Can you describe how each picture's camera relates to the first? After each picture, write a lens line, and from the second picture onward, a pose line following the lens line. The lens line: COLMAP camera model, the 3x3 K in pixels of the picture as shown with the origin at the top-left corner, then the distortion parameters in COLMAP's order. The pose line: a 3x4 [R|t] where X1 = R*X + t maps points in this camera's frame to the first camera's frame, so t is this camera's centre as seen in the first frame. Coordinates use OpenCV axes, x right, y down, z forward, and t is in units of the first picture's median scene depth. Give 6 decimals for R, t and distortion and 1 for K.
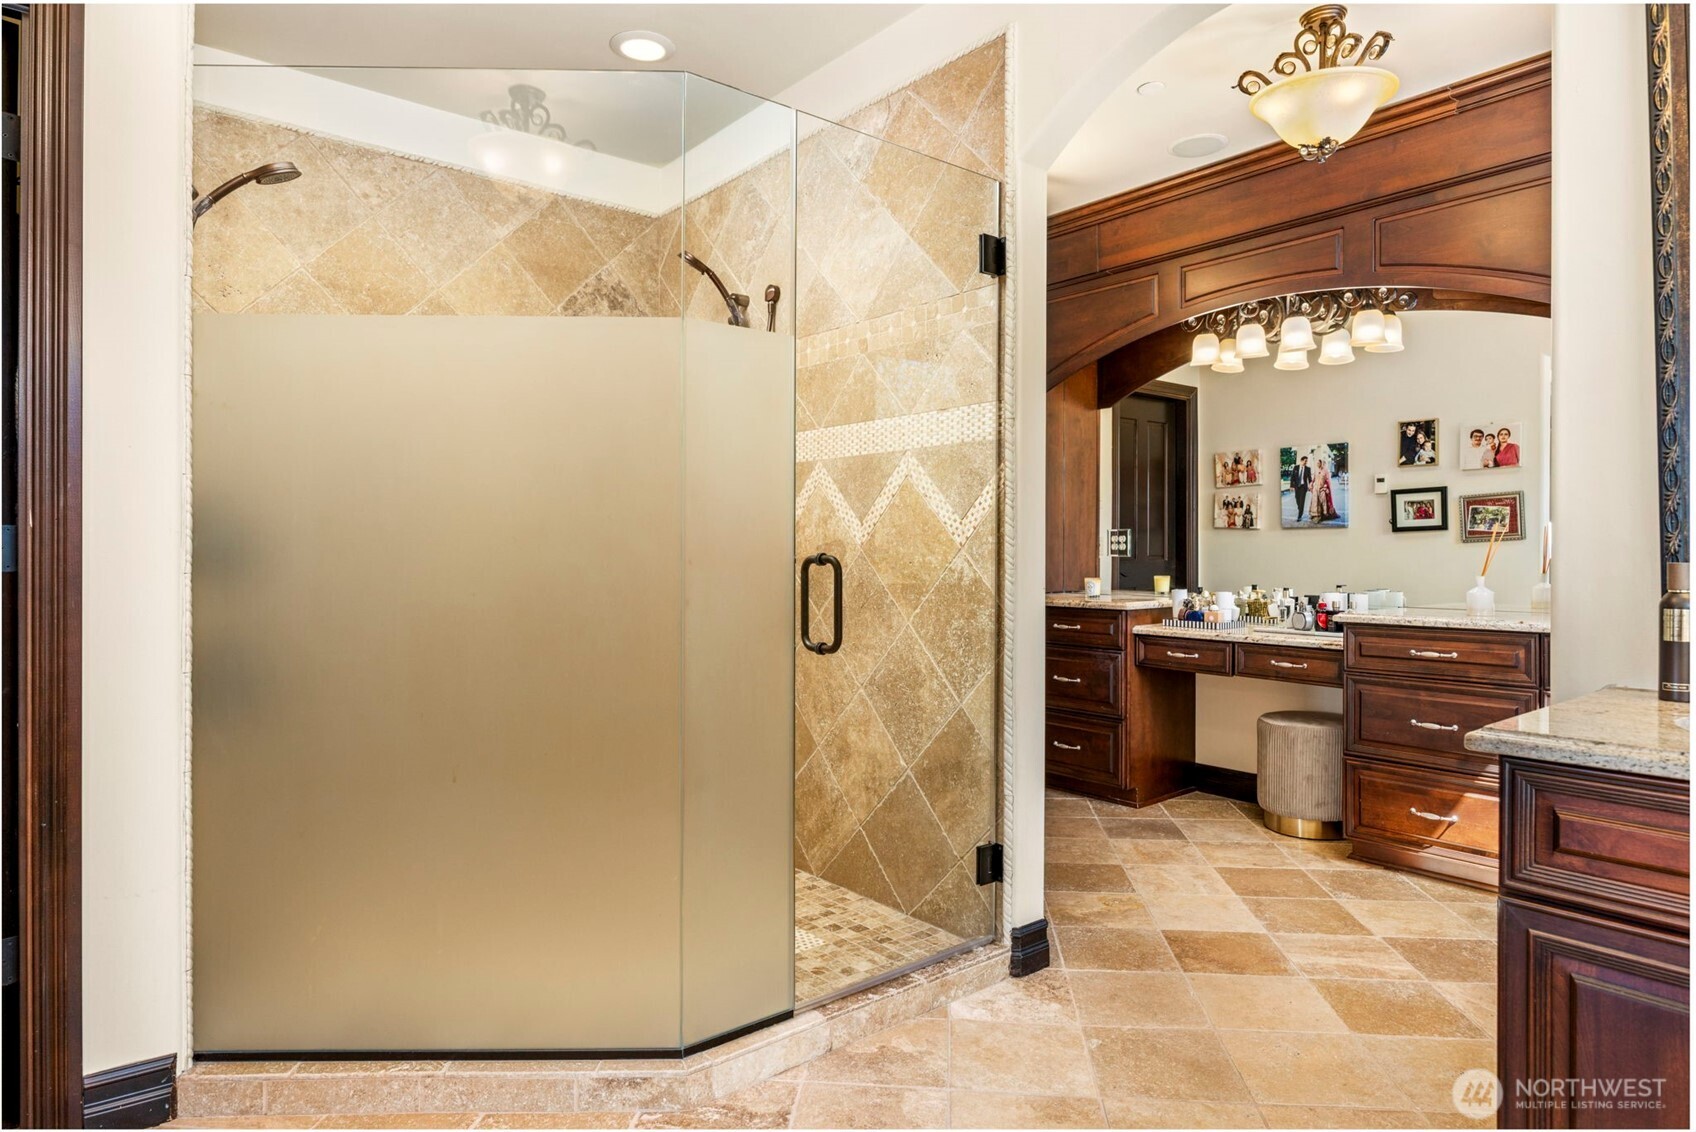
lens RADIAL K [[982.3, 0, 851.0], [0, 982.3, 551.7], [0, 0, 1]] dist [-0.004740, 0.001731]
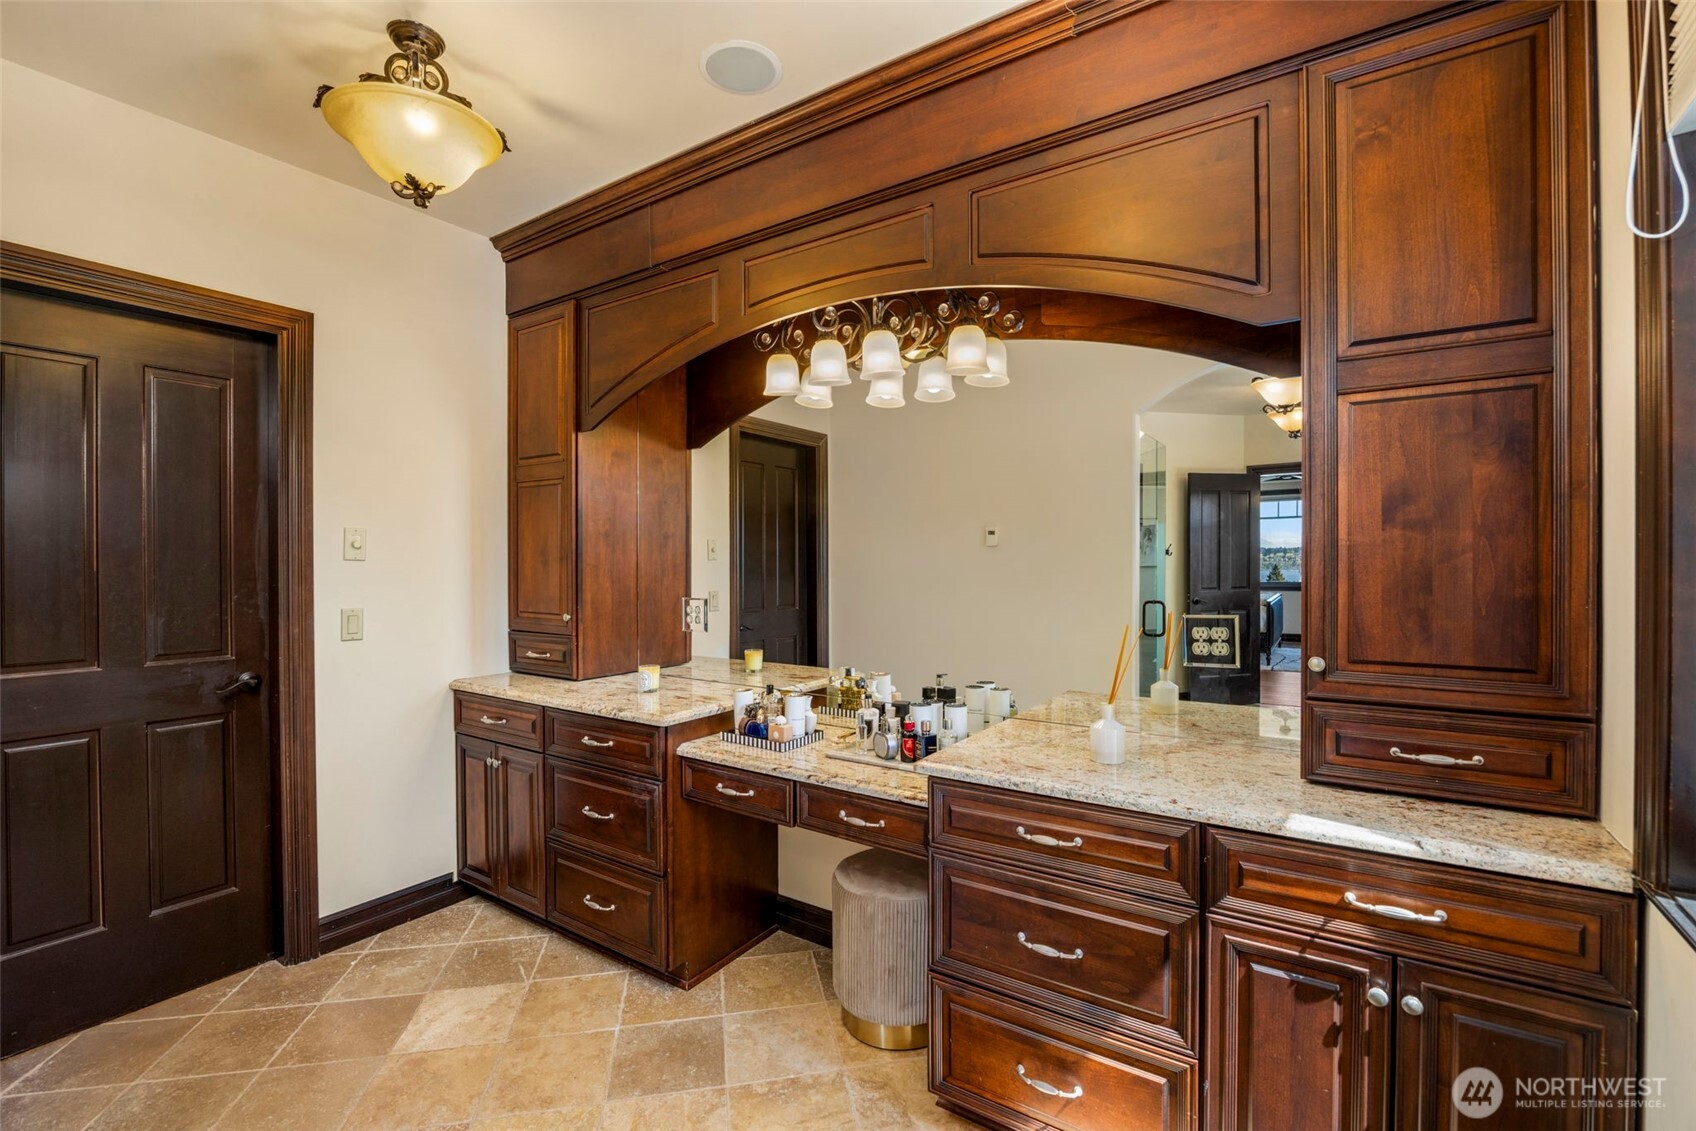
lens RADIAL K [[740.8, 0, 846.5], [0, 740.8, 567.7], [0, 0, 1]] dist [-0.017979, 0.000230]
pose [[0.958080, -0.005507, 0.286449, 0.259533], [0.003945, 0.999974, 0.006031, -0.060576], [-0.286475, -0.004648, 0.958077, 0.454077]]
